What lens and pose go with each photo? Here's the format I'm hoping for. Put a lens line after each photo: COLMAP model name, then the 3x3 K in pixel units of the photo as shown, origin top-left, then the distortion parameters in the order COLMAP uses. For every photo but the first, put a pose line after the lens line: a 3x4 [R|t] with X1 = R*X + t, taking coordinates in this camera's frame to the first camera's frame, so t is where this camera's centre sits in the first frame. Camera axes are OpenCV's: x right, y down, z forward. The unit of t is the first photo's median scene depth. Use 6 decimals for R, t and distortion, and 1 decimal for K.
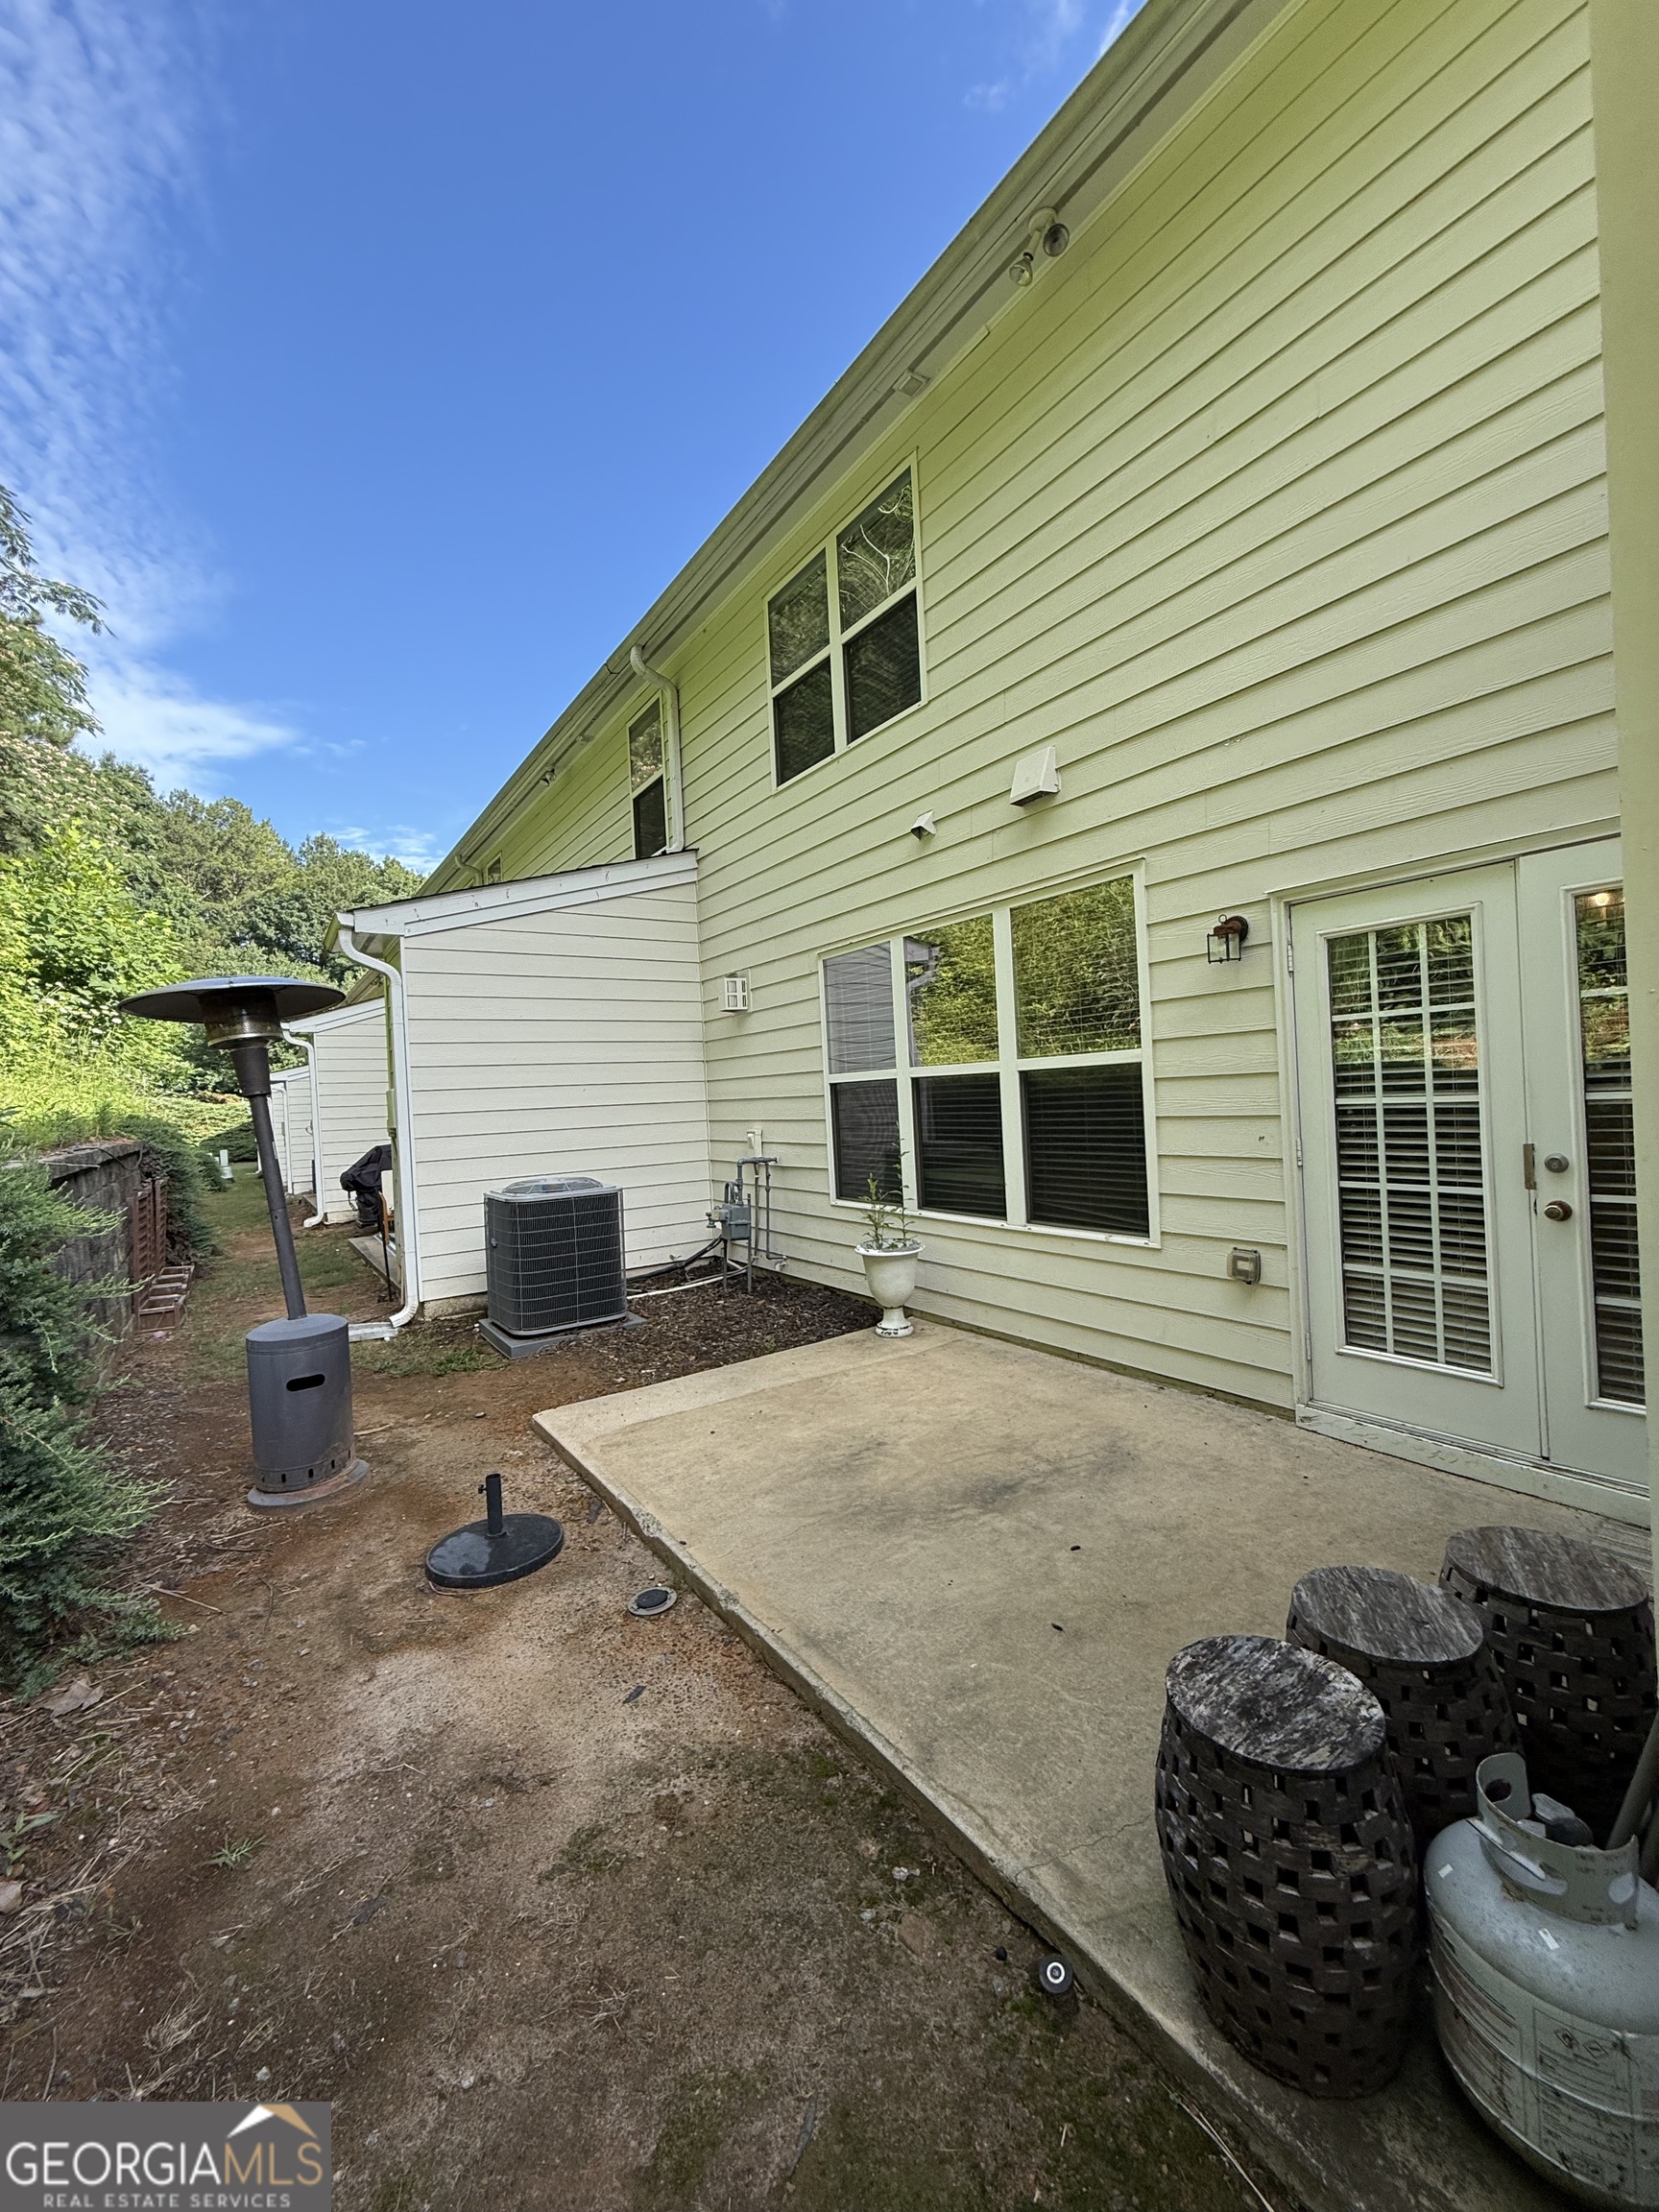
lens RADIAL K [[884.2, 0, 829.4], [0, 884.2, 1103.3], [0, 0, 1]] dist [-0.009178, -0.000336]
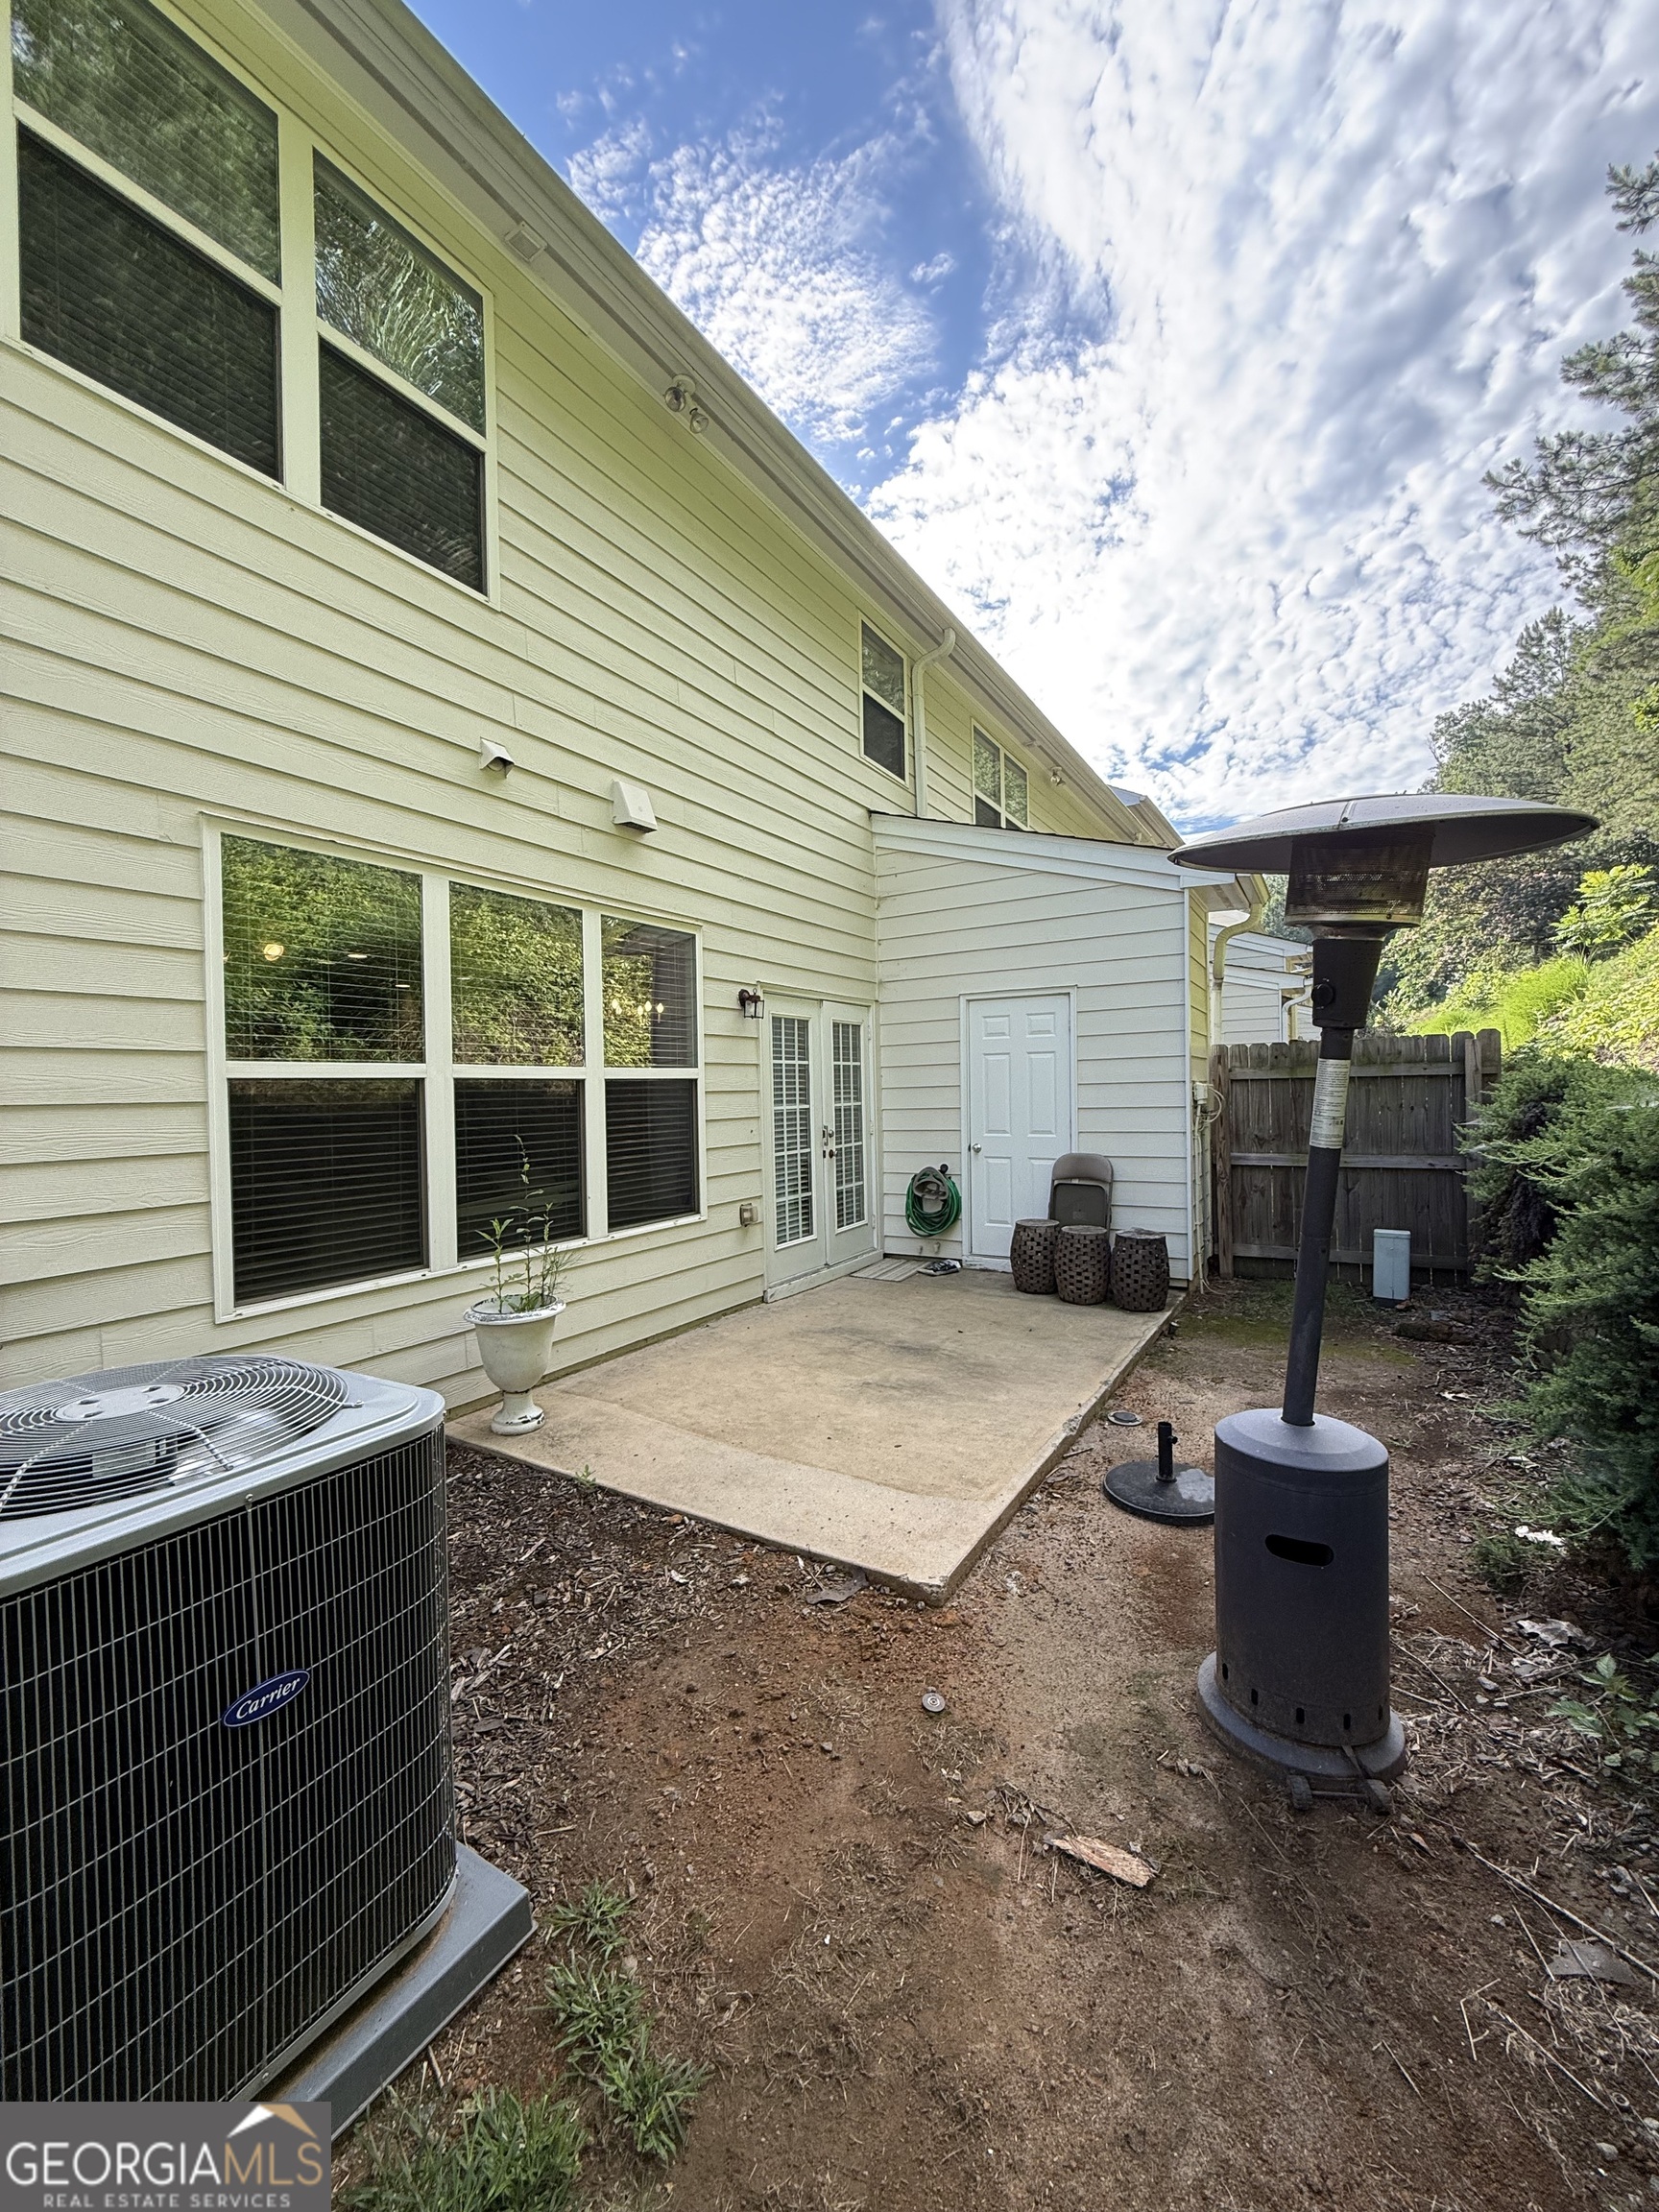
lens RADIAL K [[884.2, 0, 829.5], [0, 884.2, 1103.9], [0, 0, 1]] dist [-0.009178, -0.000336]
pose [[-0.413593, 0.043111, 0.909441, -0.947443], [0.049930, 0.998449, -0.024623, 0.033931], [-0.909092, 0.035225, -0.415104, 1.419146]]
